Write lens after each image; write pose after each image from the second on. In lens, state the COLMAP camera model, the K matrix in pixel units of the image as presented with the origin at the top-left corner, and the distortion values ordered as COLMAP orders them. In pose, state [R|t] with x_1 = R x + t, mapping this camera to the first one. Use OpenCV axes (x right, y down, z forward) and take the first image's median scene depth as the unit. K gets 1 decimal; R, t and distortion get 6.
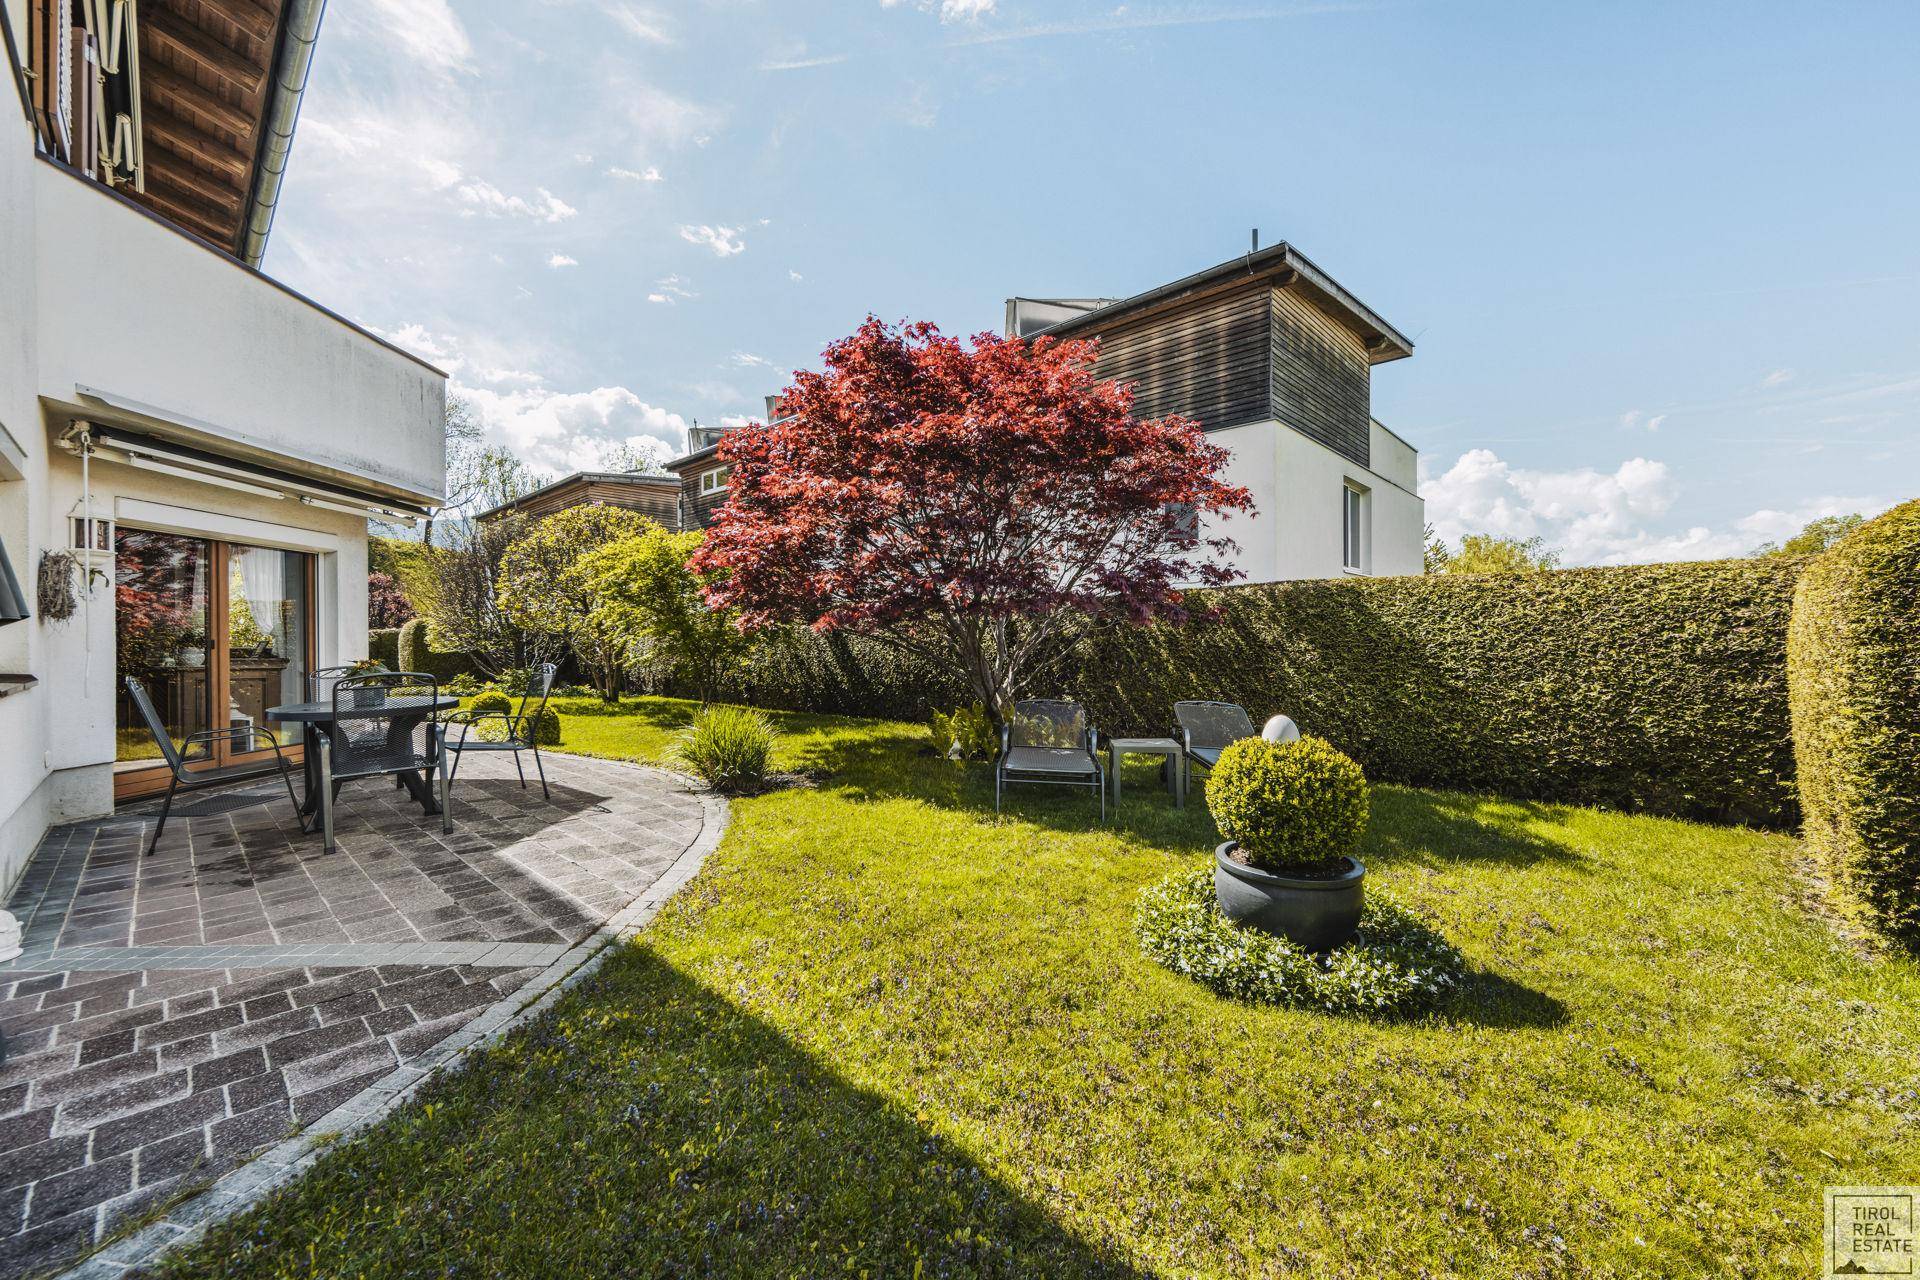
lens RADIAL K [[747.0, 0, 947.4], [0, 747.0, 645.5], [0, 0, 1]] dist [-0.002913, 0.000339]
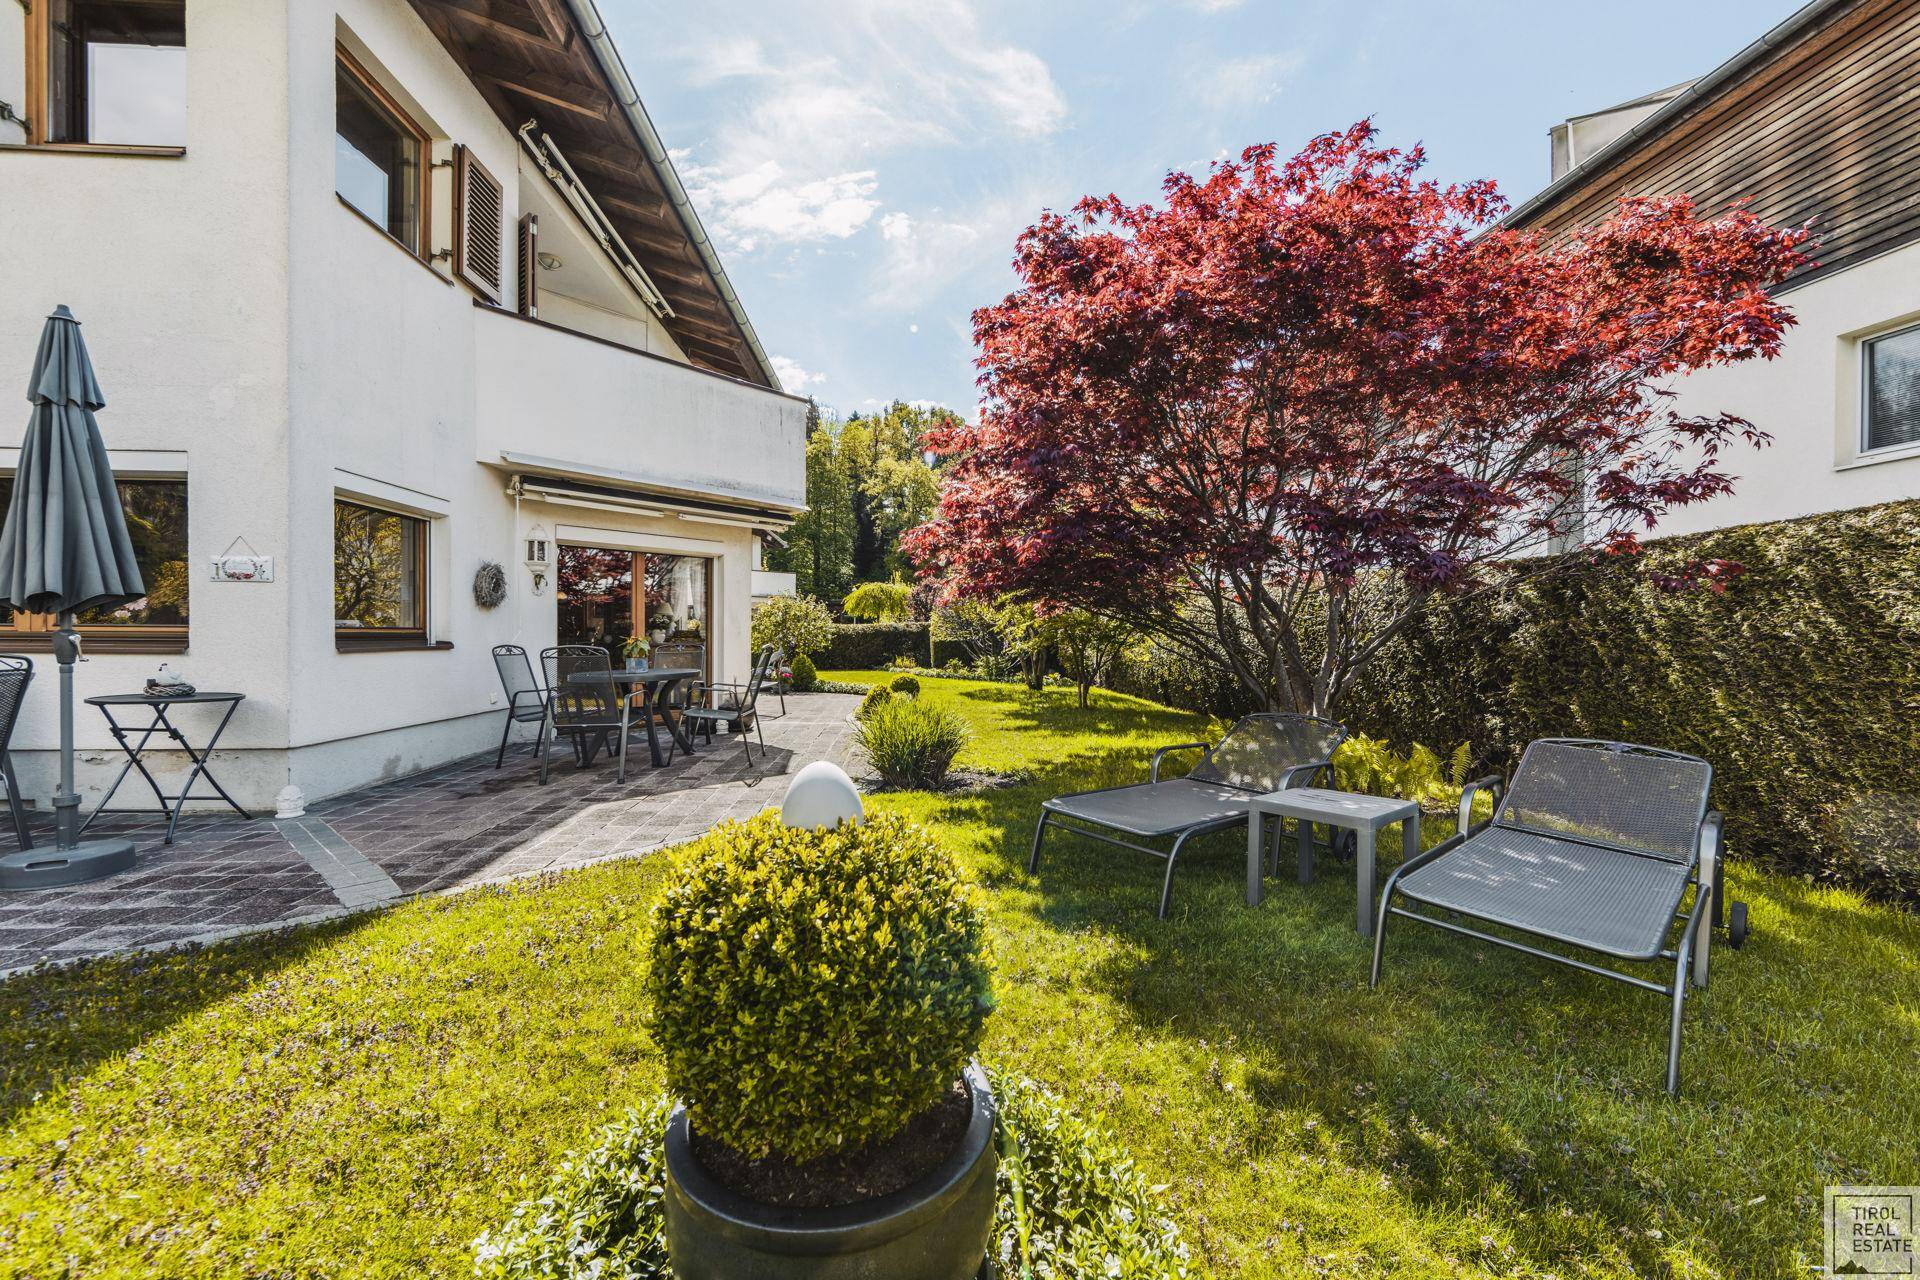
lens RADIAL K [[747.0, 0, 947.4], [0, 747.0, 645.5], [0, 0, 1]] dist [-0.002913, 0.000339]
pose [[0.736462, 0.017458, -0.676254, 0.495314], [-0.013166, 0.999848, 0.011473, 0.014026], [0.676351, 0.000454, 0.736579, 0.467164]]
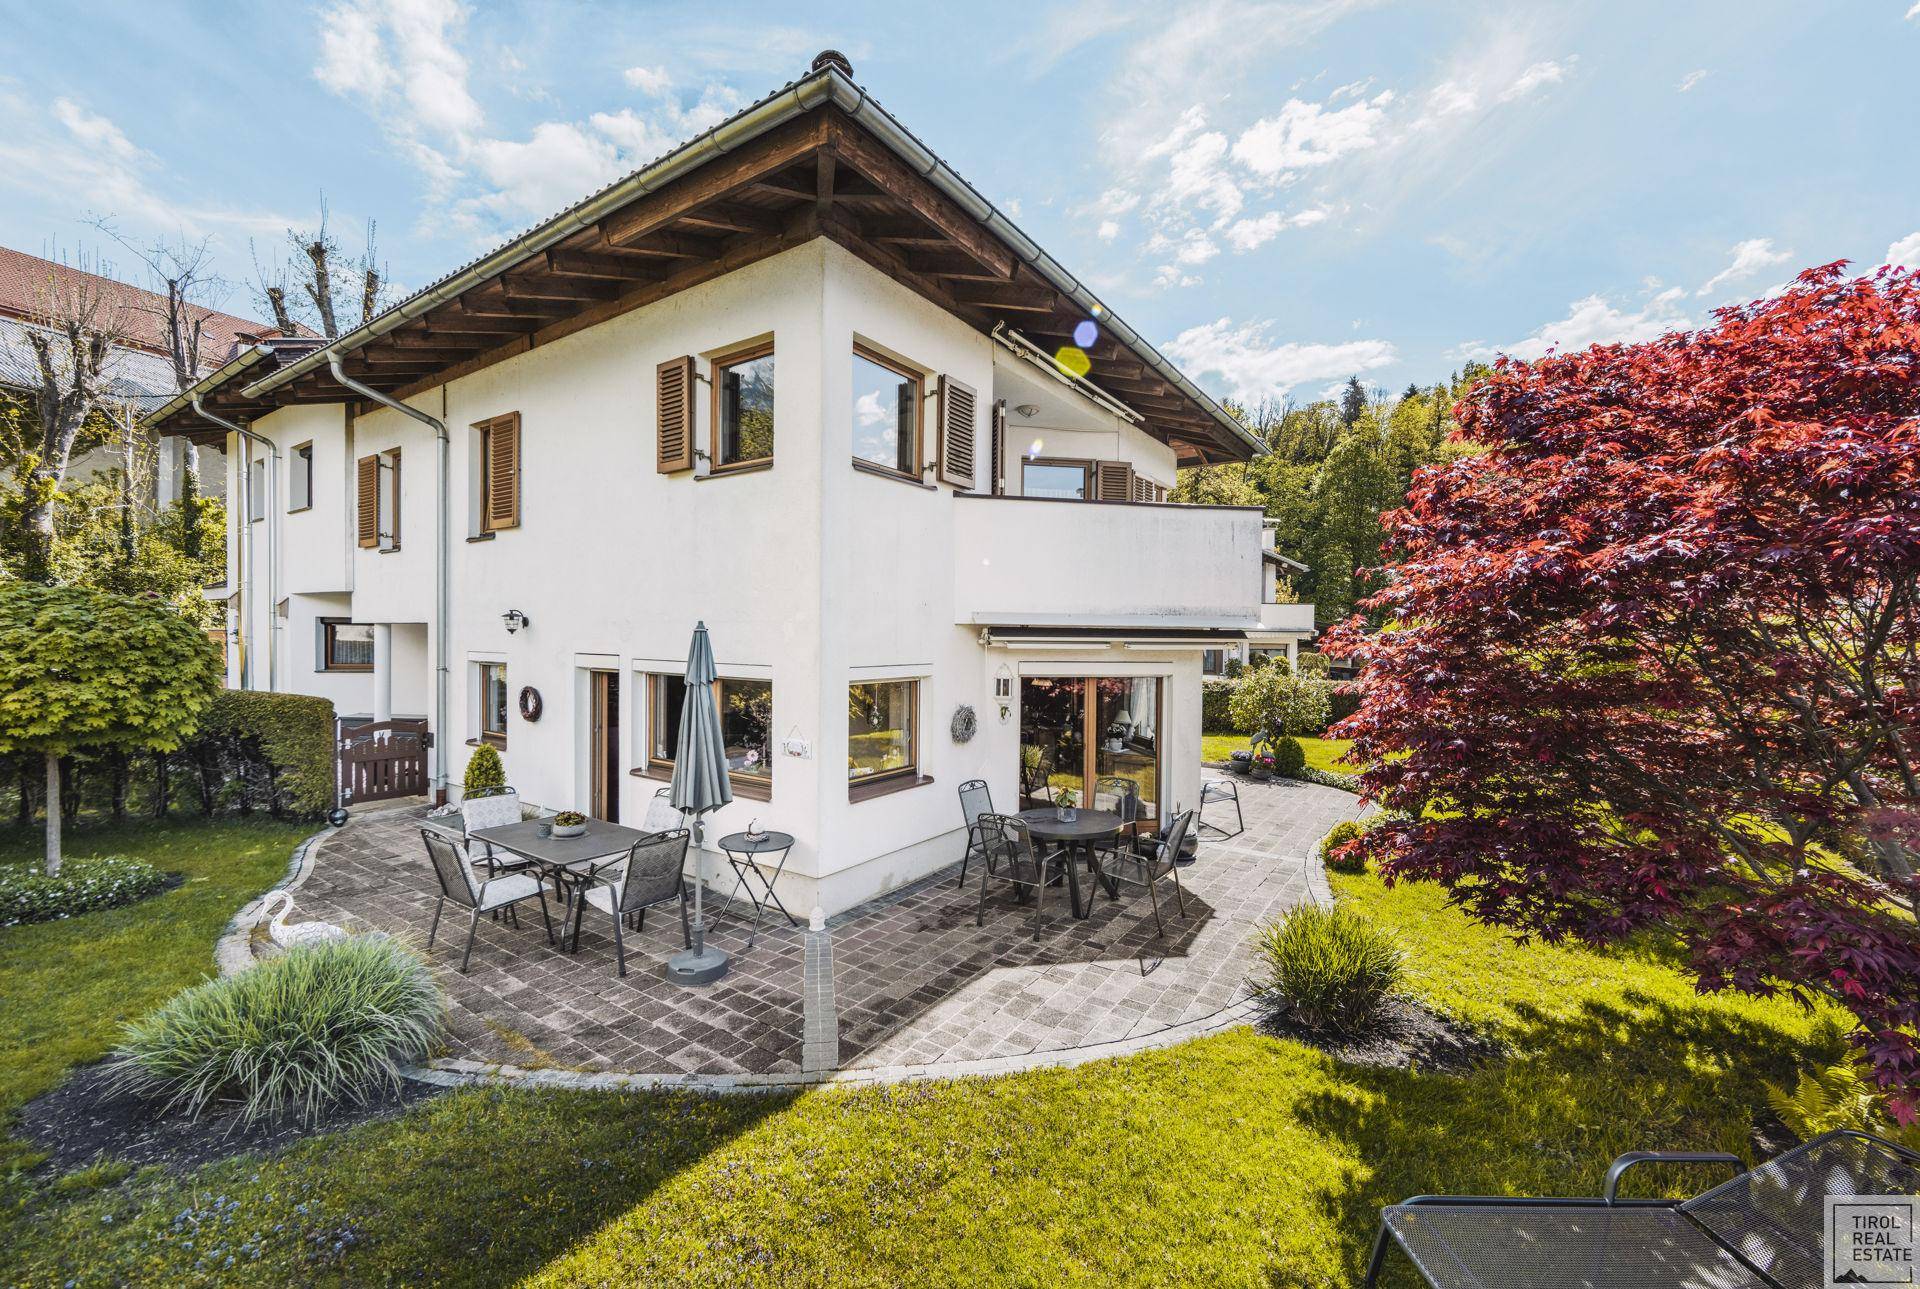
lens RADIAL K [[769.2, 0, 953.2], [0, 769.2, 646.6], [0, 0, 1]] dist [-0.010701, 0.000062]
pose [[0.159775, 0.021769, -0.986913, 0.621827], [-0.016525, 0.999676, 0.019376, -0.284084], [0.987015, 0.013213, 0.160083, 0.616555]]
